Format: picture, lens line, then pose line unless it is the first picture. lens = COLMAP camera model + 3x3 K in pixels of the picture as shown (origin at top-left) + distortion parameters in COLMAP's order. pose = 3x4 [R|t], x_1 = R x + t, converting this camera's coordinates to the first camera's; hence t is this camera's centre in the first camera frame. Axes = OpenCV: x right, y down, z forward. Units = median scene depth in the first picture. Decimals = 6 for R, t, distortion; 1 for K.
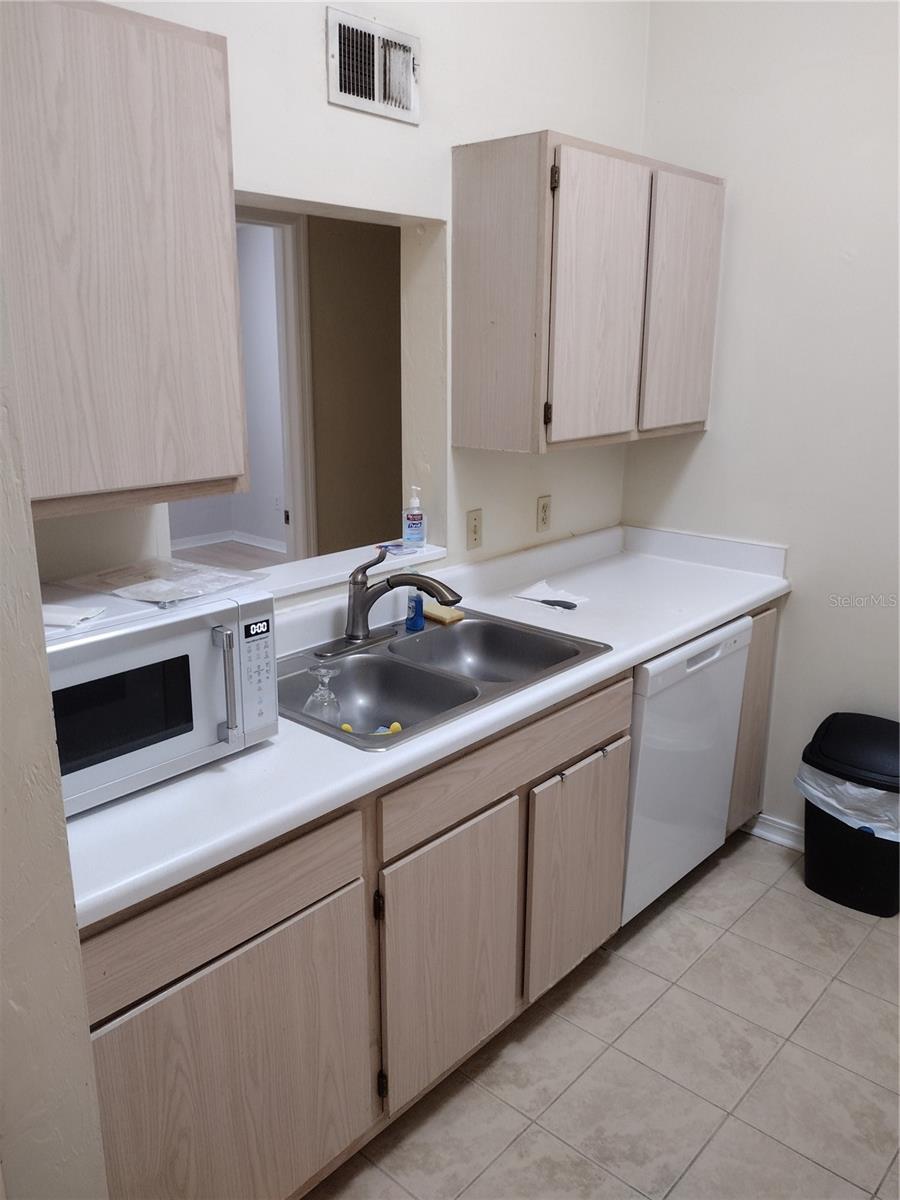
lens RADIAL K [[922.4, 0, 445.7], [0, 922.4, 590.4], [0, 0, 1]] dist [0.003112, 0.003740]
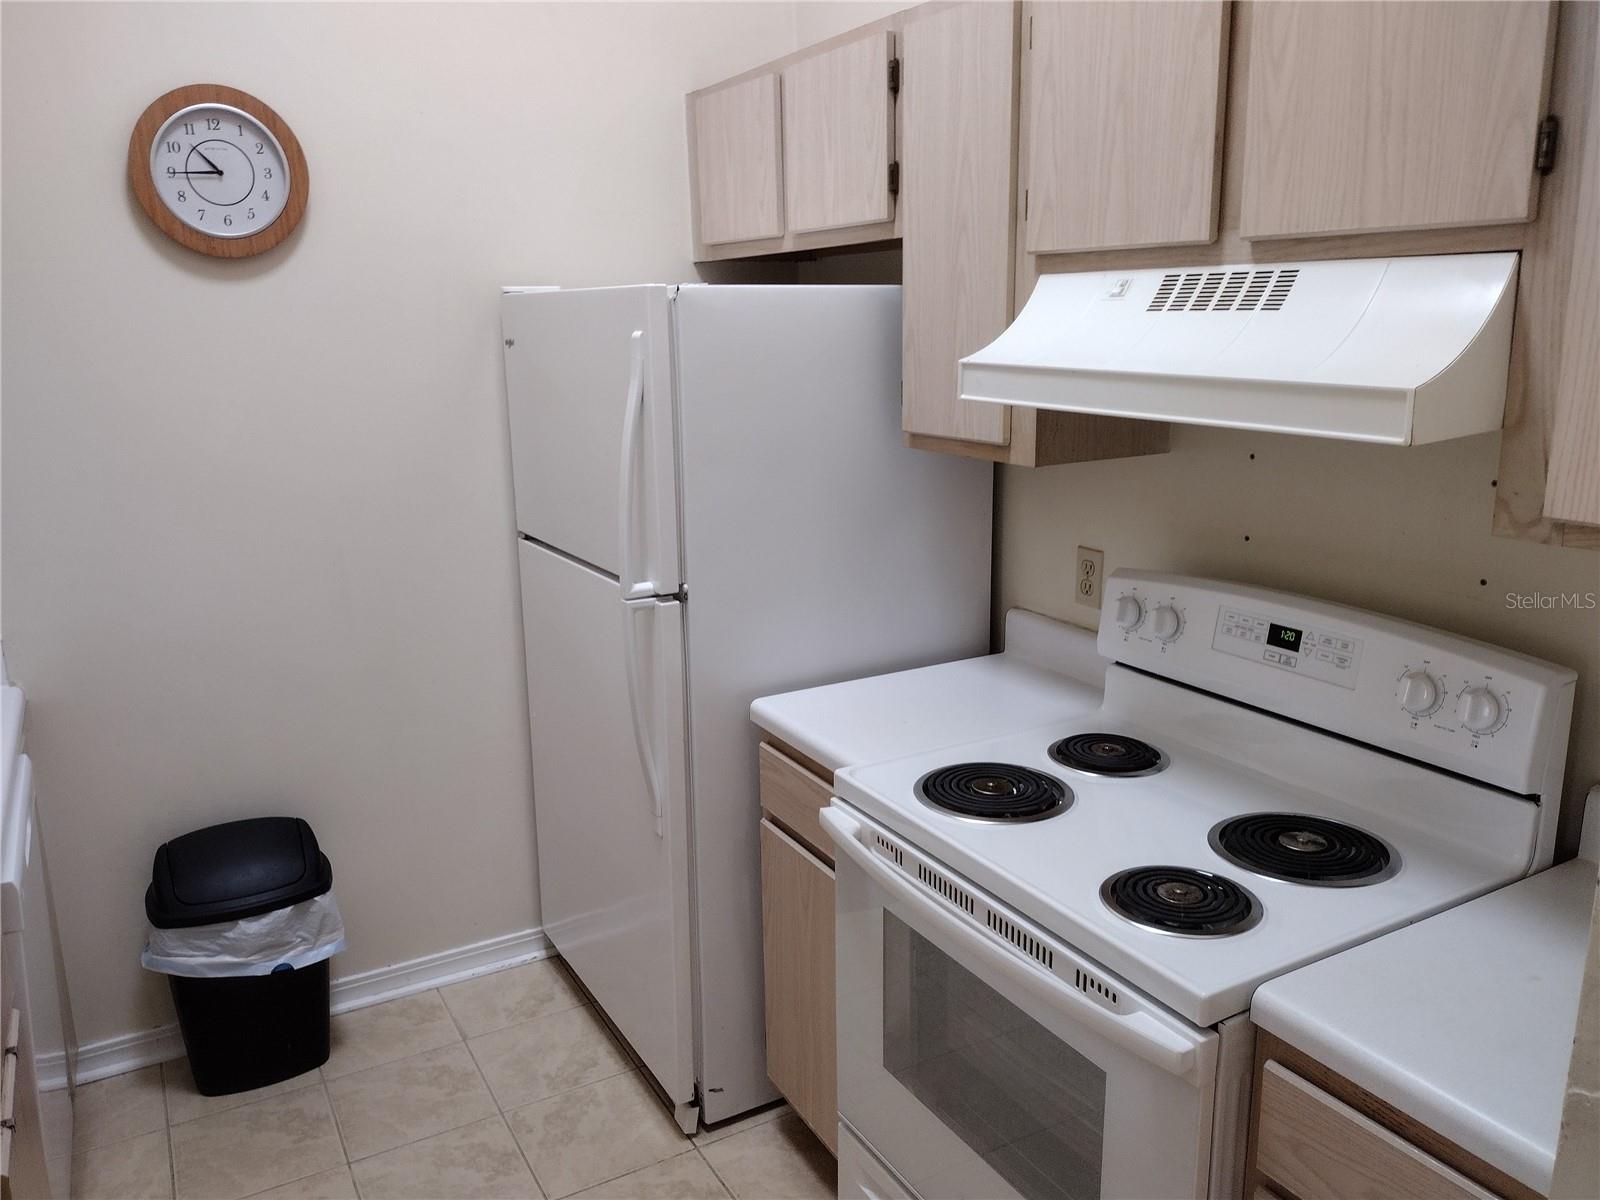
lens RADIAL K [[1229.9, 0, 794.8], [0, 1229.9, 613.7], [0, 0, 1]] dist [0.003112, 0.003740]
pose [[0.332471, -0.241440, 0.911685, -0.233743], [0.263806, 0.951896, 0.155884, -0.054592], [-0.905466, 0.188681, 0.380171, 0.201451]]
